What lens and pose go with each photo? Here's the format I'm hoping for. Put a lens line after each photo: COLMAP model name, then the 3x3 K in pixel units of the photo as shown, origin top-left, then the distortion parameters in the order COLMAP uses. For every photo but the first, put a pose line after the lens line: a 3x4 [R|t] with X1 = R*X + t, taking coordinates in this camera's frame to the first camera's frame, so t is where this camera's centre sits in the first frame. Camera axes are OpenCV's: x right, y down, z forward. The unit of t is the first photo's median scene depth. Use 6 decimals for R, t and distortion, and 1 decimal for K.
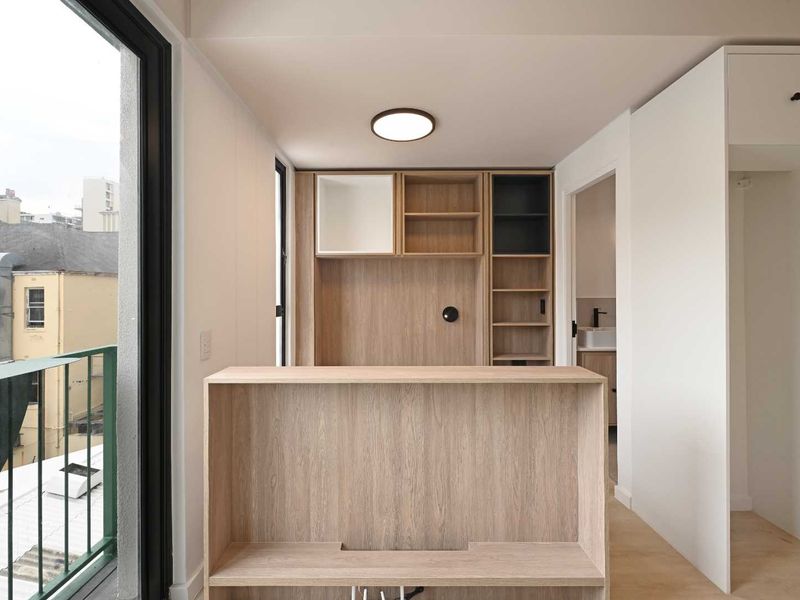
lens RADIAL K [[354.2, 0, 400.9], [0, 354.2, 291.1], [0, 0, 1]] dist [0.002276, -0.008899]
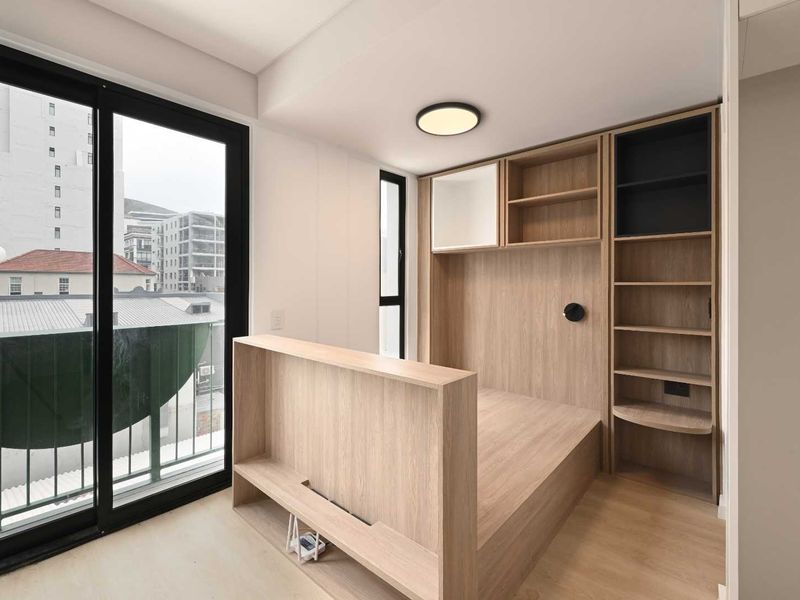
lens RADIAL K [[365.2, 0, 419.1], [0, 365.2, 286.4], [0, 0, 1]] dist [-0.000300, 0.000017]
pose [[0.765767, 0.003923, -0.643106, 0.446787], [-0.001917, 0.999991, 0.003817, 0.001183], [0.643115, -0.001690, 0.765768, 0.109665]]
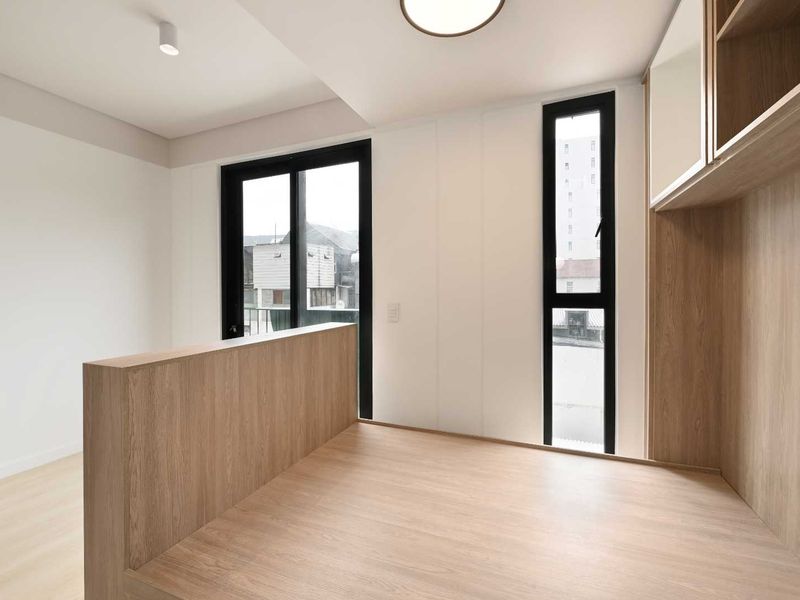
lens RADIAL K [[368.9, 0, 398.6], [0, 368.9, 292.6], [0, 0, 1]] dist [-0.002531, -0.000214]
pose [[-0.383637, 0.013828, -0.923380, 0.459172], [0.009672, 0.999893, 0.010956, 0.023250], [0.923433, -0.004728, -0.383730, 0.834982]]
